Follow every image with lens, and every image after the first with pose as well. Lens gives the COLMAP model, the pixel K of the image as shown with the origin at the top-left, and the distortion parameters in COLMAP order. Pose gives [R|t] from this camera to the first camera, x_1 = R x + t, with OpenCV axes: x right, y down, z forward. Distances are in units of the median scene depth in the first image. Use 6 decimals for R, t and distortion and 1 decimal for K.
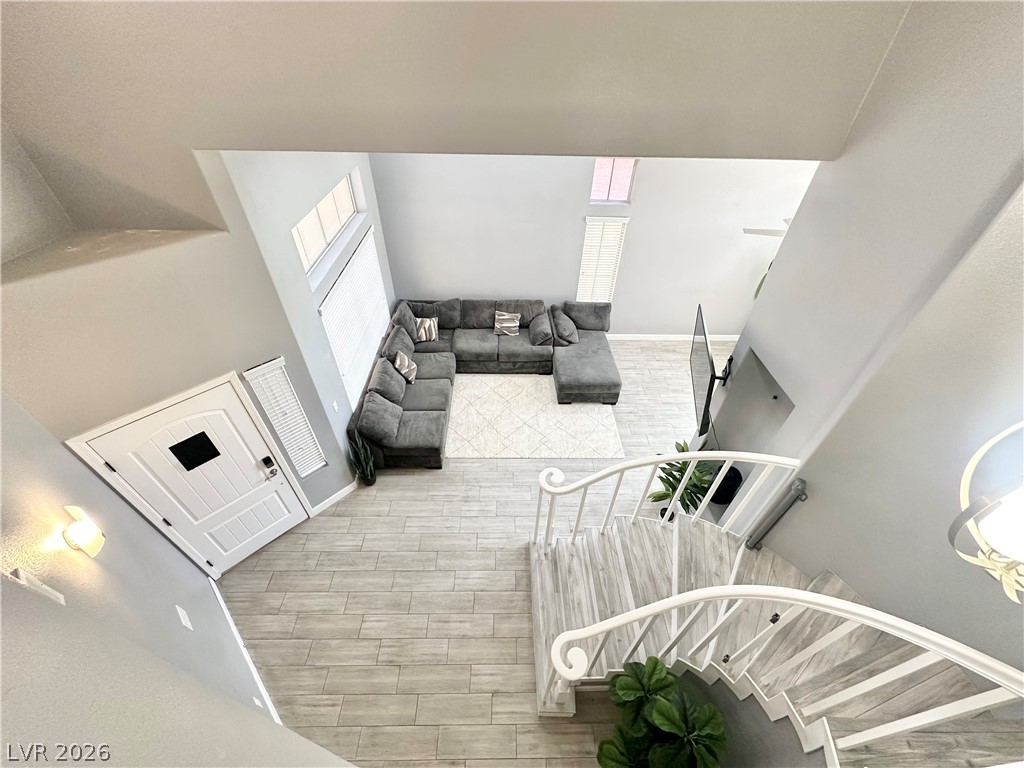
lens RADIAL K [[409.1, 0, 507.3], [0, 409.1, 384.3], [0, 0, 1]] dist [-0.002795, -0.000094]
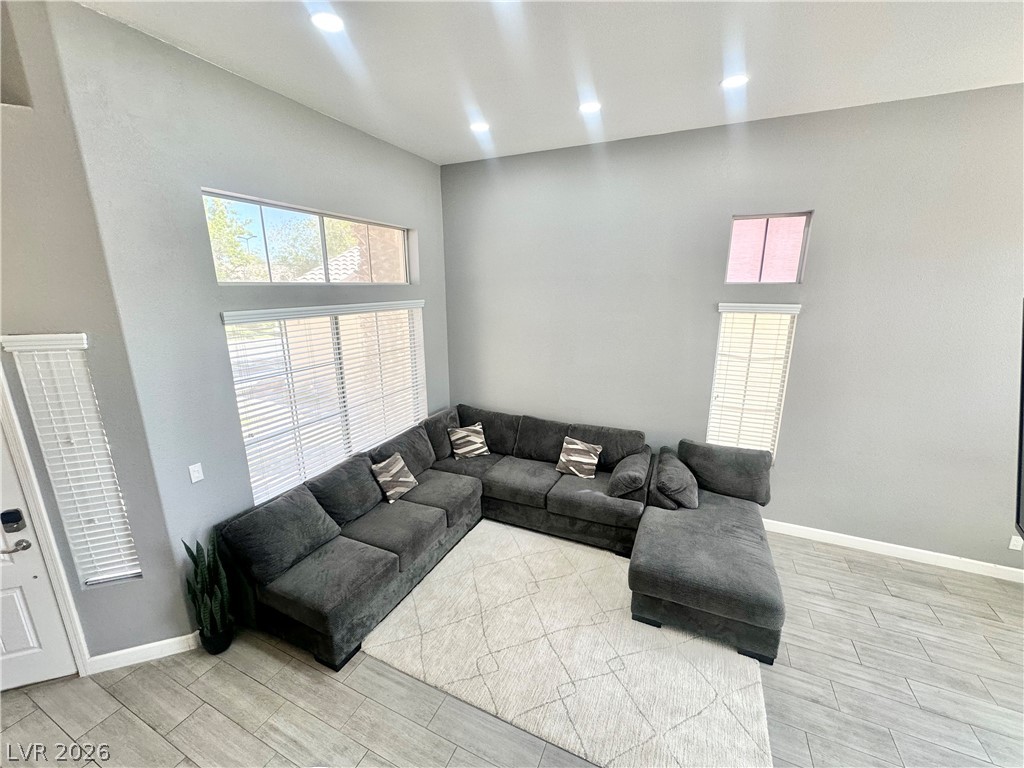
lens RADIAL K [[409.3, 0, 512.3], [0, 409.3, 384.8], [0, 0, 1]] dist [-0.001509, 0.000324]
pose [[0.904958, 0.085382, -0.416847, 0.165710], [-0.271853, 0.869660, -0.412052, 0.043211], [0.327334, 0.486211, 0.810217, 0.412416]]
